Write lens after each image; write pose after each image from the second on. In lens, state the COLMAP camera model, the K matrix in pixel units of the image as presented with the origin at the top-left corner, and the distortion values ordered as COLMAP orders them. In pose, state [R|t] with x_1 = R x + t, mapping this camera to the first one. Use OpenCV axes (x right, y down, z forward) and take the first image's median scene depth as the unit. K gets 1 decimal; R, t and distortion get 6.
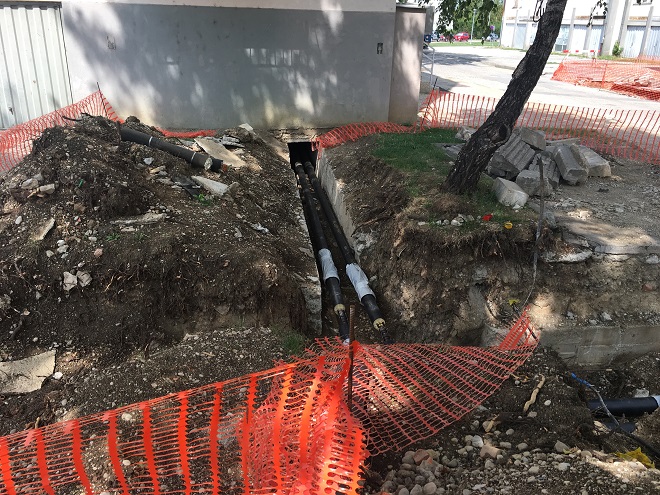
lens RADIAL K [[560.1, 0, 329.5], [0, 560.1, 245.9], [0, 0, 1]] dist [0.074151, -0.095790]
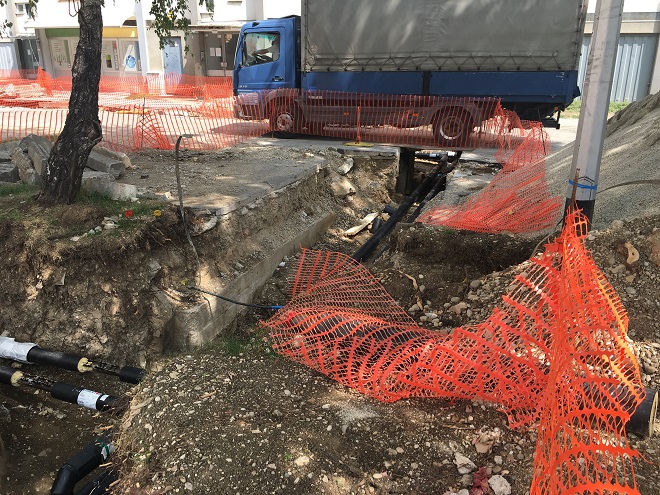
lens RADIAL K [[560.1, 0, 328.3], [0, 560.1, 247.5], [0, 0, 1]] dist [0.074151, -0.095790]
pose [[0.475134, -0.313632, 0.822121, -0.382088], [0.335646, 0.928275, 0.160147, -0.036963], [-0.813381, 0.199850, 0.546325, 0.204438]]
